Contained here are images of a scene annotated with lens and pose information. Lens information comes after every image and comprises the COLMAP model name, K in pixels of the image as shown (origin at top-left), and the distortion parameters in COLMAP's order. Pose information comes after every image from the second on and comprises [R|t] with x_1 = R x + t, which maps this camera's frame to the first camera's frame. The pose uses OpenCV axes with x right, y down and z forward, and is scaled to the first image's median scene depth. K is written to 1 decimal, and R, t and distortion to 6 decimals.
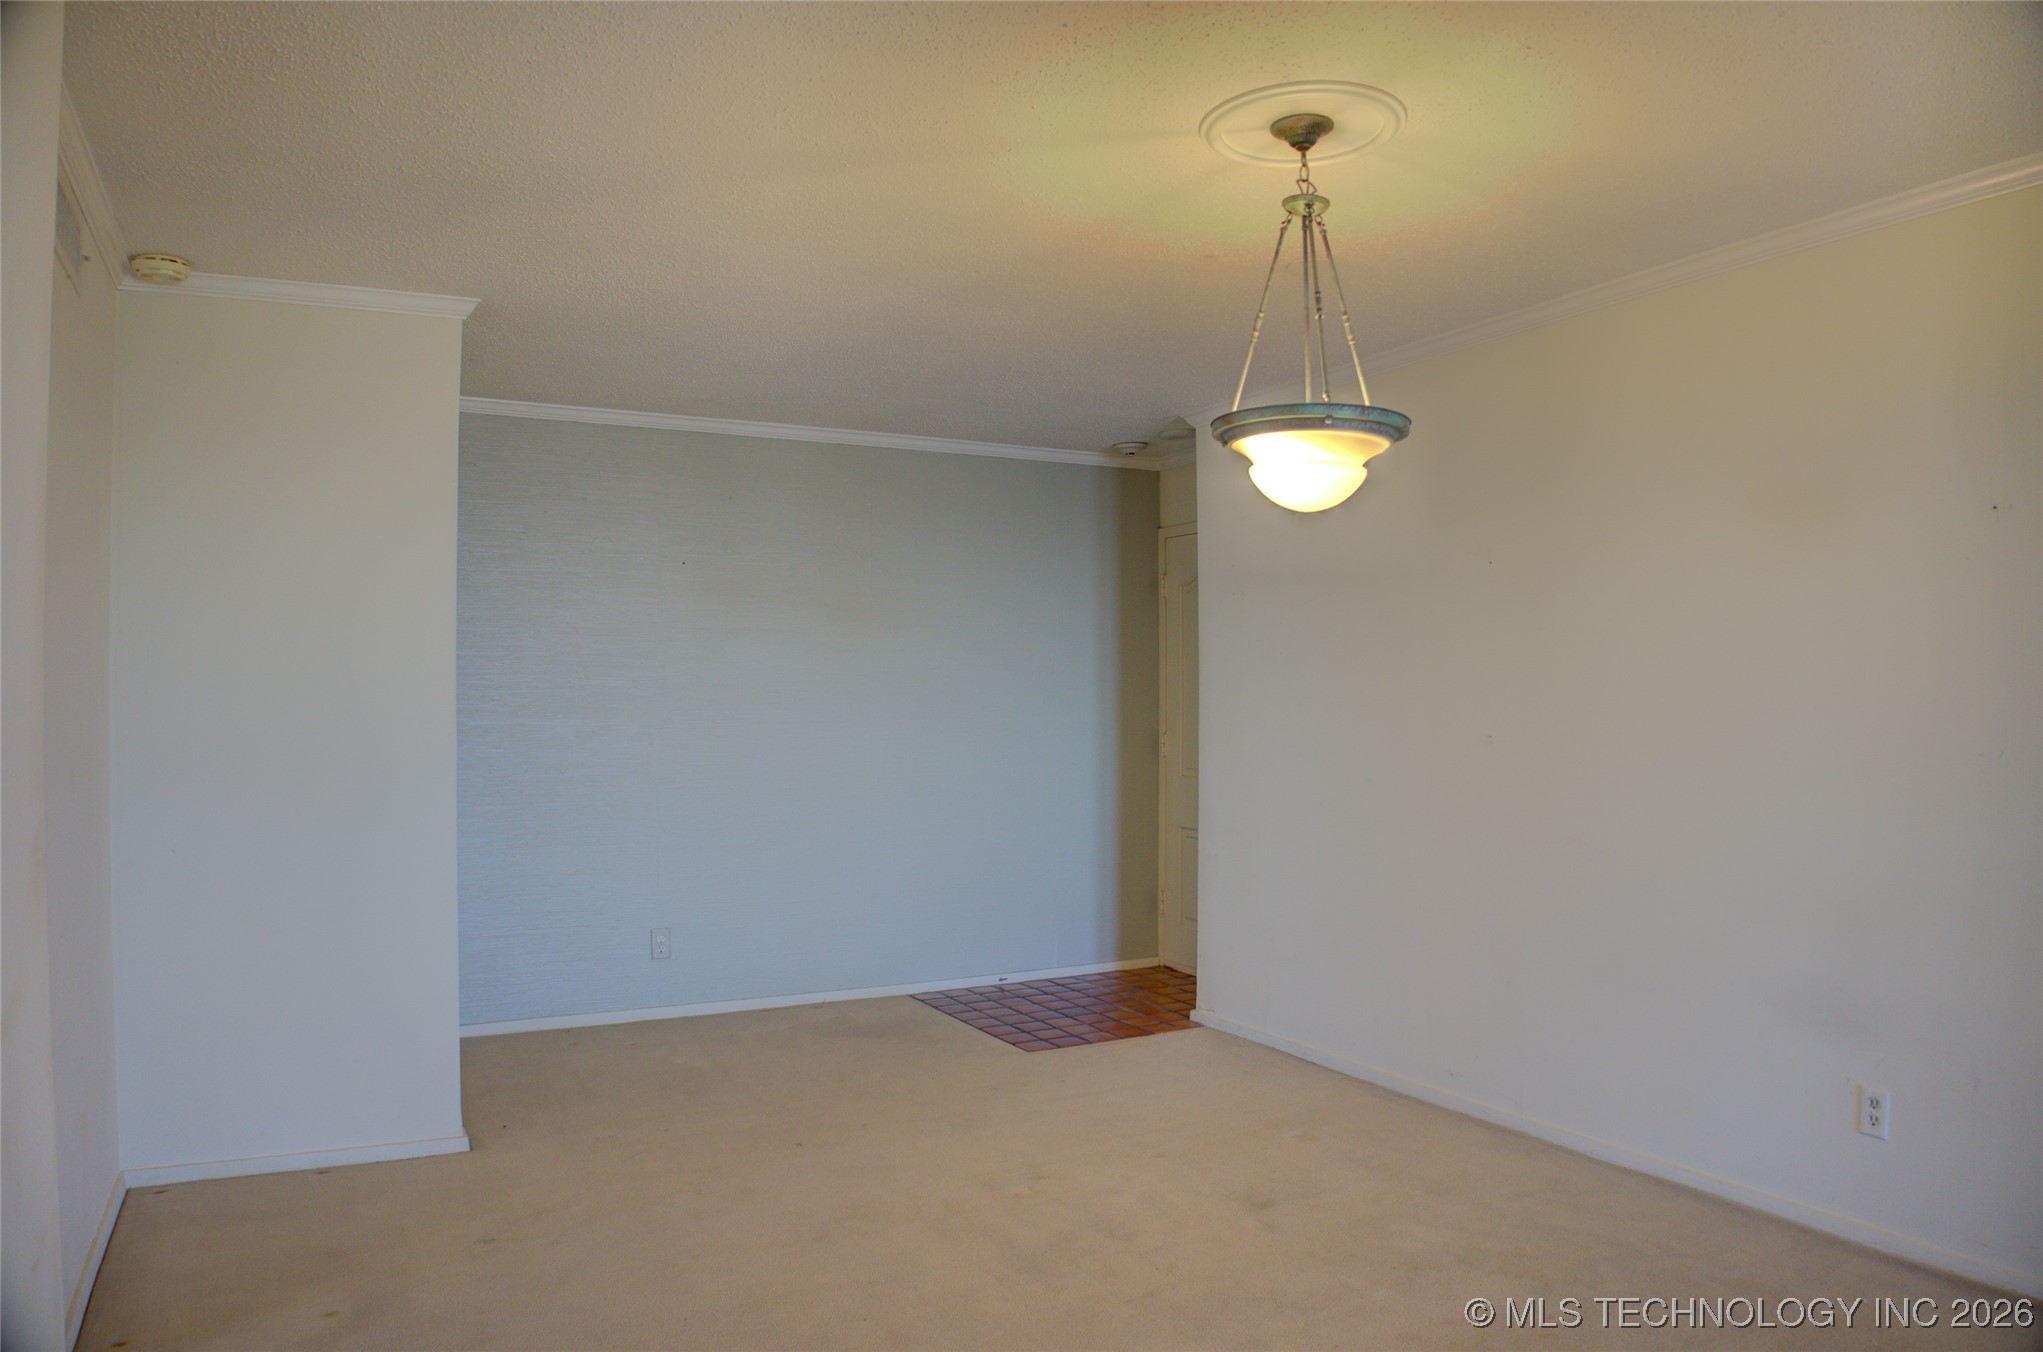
lens RADIAL K [[1336.1, 0, 1034.6], [0, 1336.1, 684.9], [0, 0, 1]] dist [-0.127567, 0.029395]
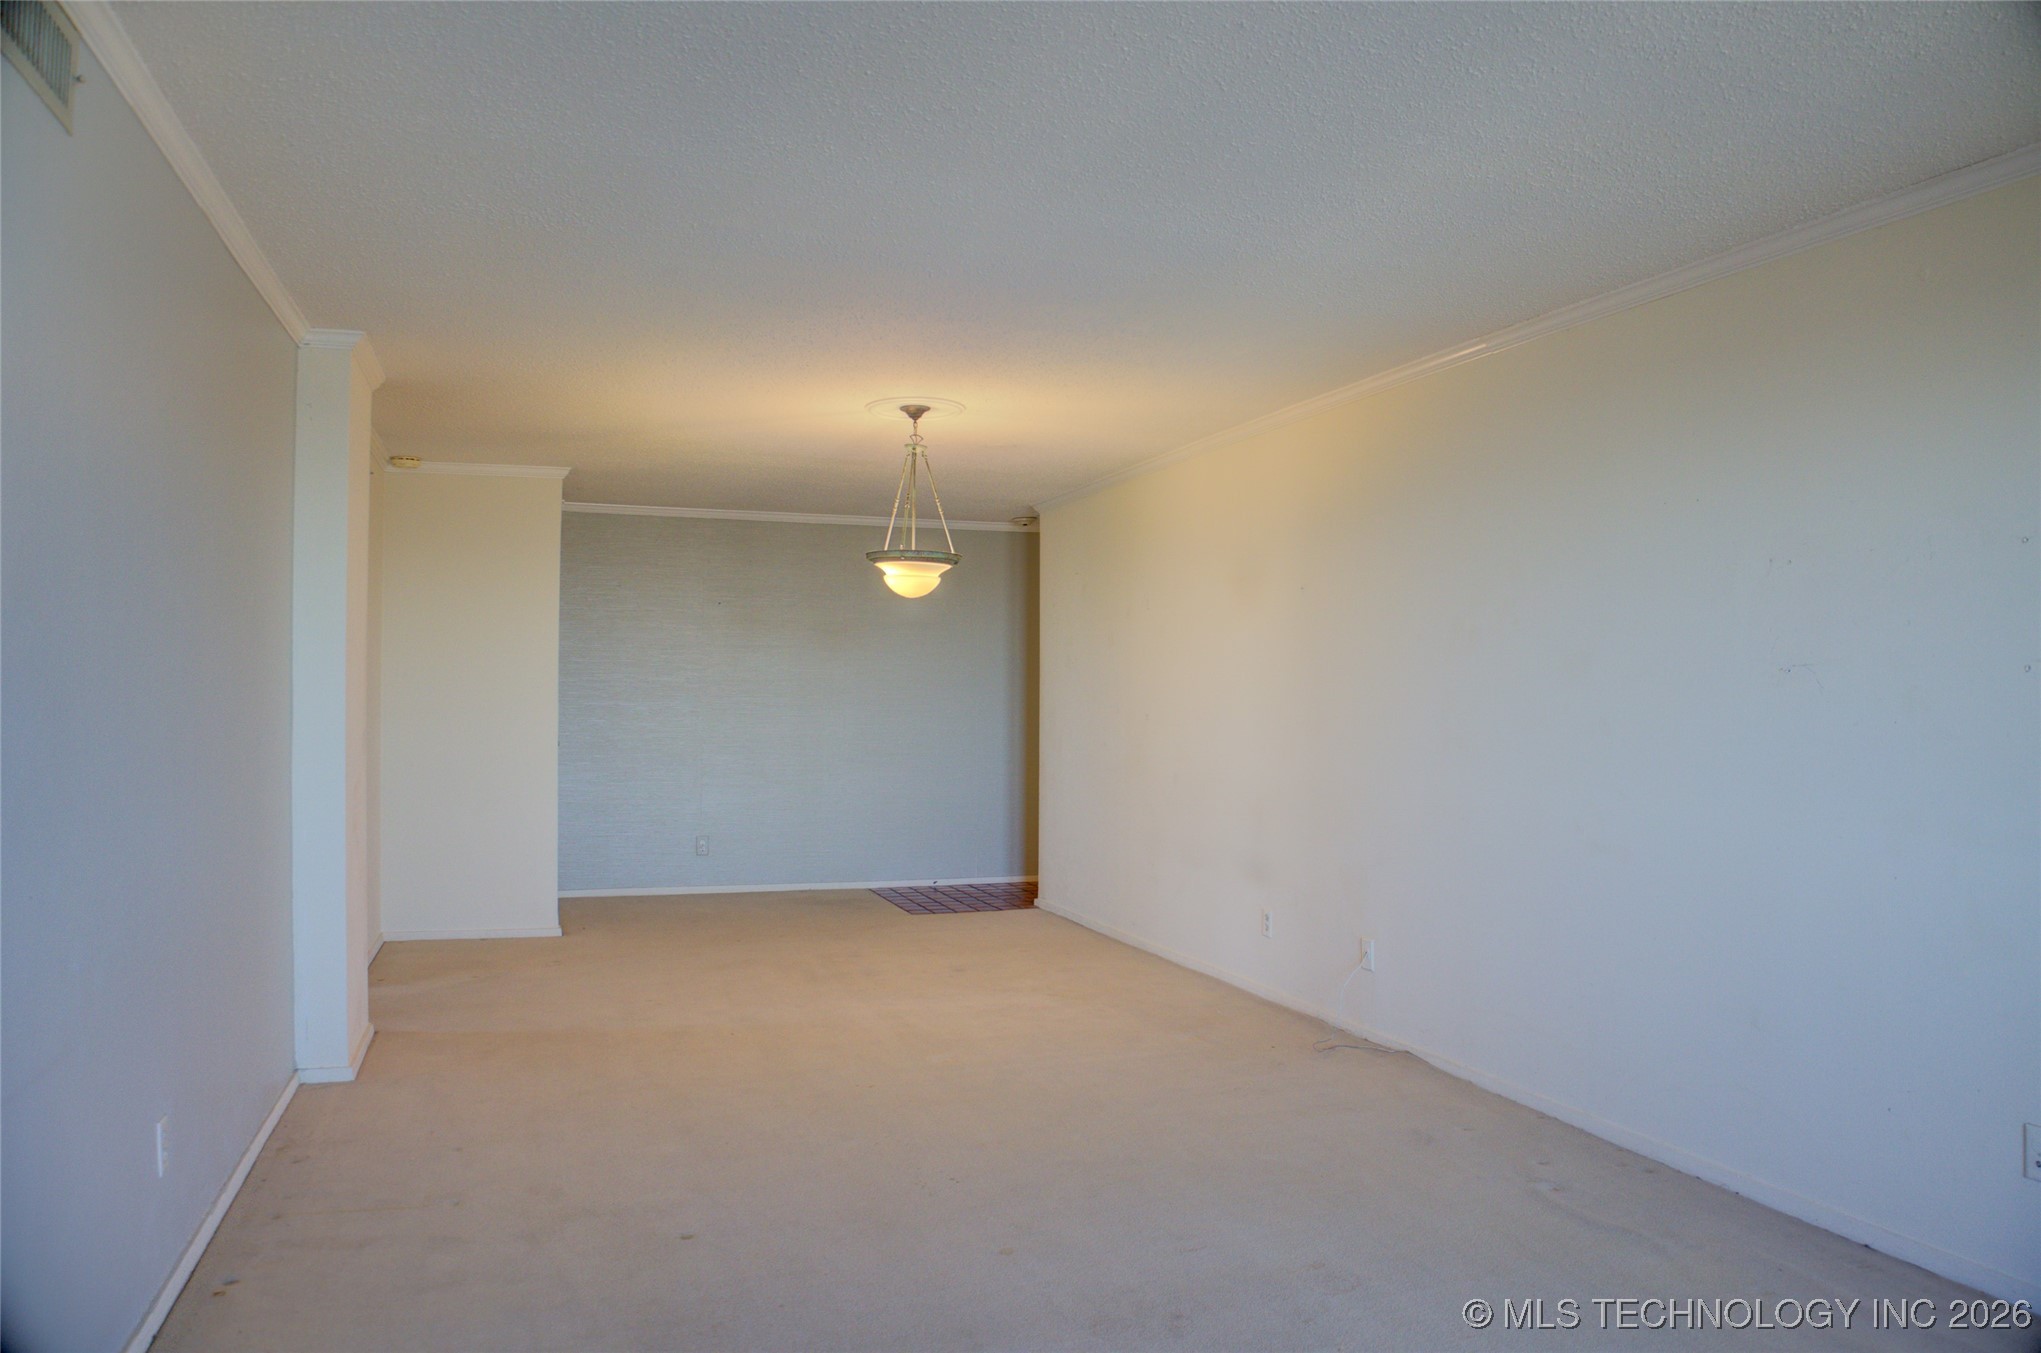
lens RADIAL K [[1334.8, 0, 1007.2], [0, 1334.8, 681.2], [0, 0, 1]] dist [-0.127567, 0.029395]
pose [[0.986311, 0.005109, -0.164818, 0.353489], [-0.005591, 0.999981, -0.002464, 0.001999], [0.164802, 0.003352, 0.986321, -0.527803]]
